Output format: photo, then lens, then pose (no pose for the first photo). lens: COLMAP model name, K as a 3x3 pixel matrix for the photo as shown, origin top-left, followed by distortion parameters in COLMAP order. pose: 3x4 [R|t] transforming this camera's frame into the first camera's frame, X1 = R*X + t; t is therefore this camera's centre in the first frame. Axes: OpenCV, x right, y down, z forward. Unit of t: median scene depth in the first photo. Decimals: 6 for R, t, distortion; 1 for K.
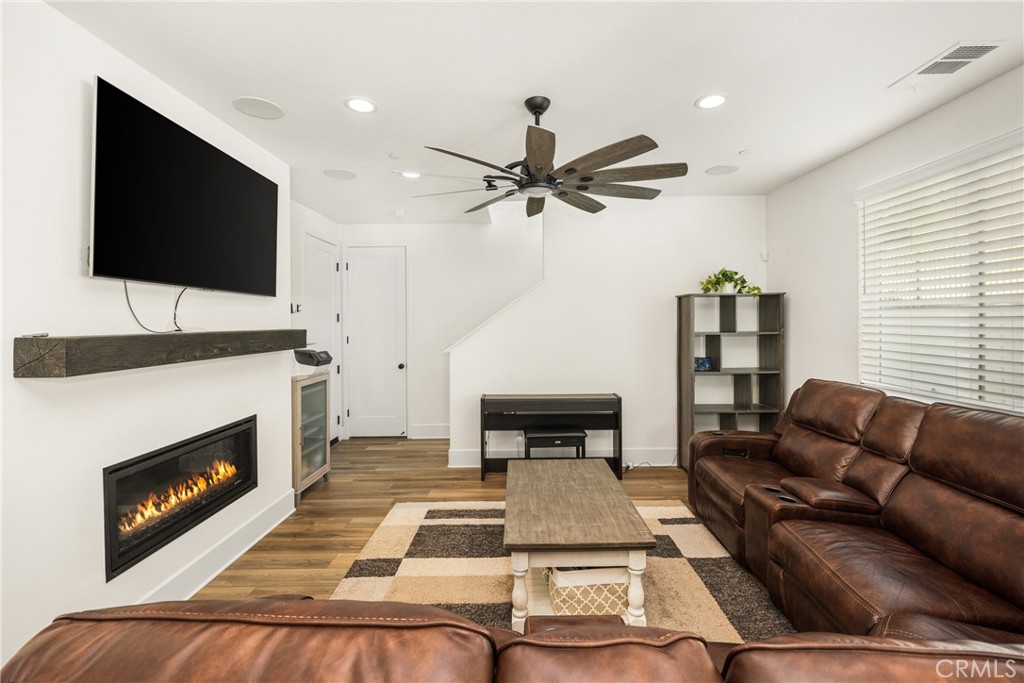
lens RADIAL K [[438.8, 0, 520.2], [0, 438.8, 321.0], [0, 0, 1]] dist [0.002720, 0.000259]
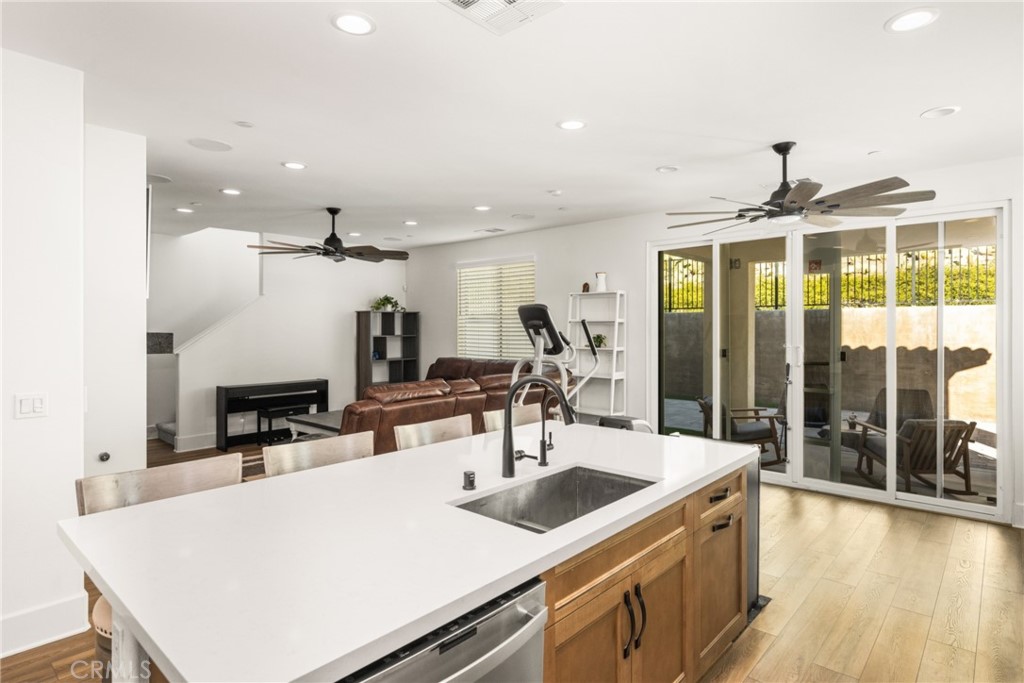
lens RADIAL K [[537.7, 0, 510.4], [0, 537.7, 328.1], [0, 0, 1]] dist [-0.016307, -0.000074]
pose [[0.667427, 0.006770, 0.744644, -0.848629], [-0.006735, 0.999973, -0.003054, 0.002714], [-0.744645, -0.002977, 0.667454, -0.785126]]
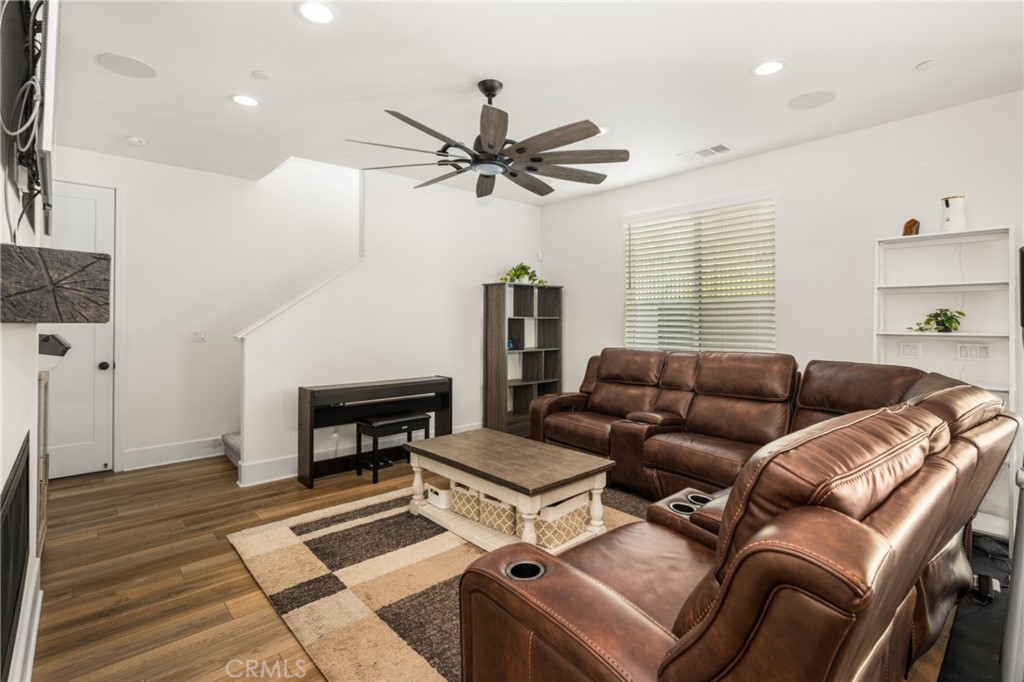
lens RADIAL K [[471.3, 0, 507.9], [0, 471.3, 320.2], [0, 0, 1]] dist [-0.002609, -0.000569]
pose [[0.750067, 0.012821, 0.661238, -0.497494], [-0.011114, 0.999915, -0.006781, 0.053984], [-0.661269, -0.002263, 0.750146, 0.093071]]
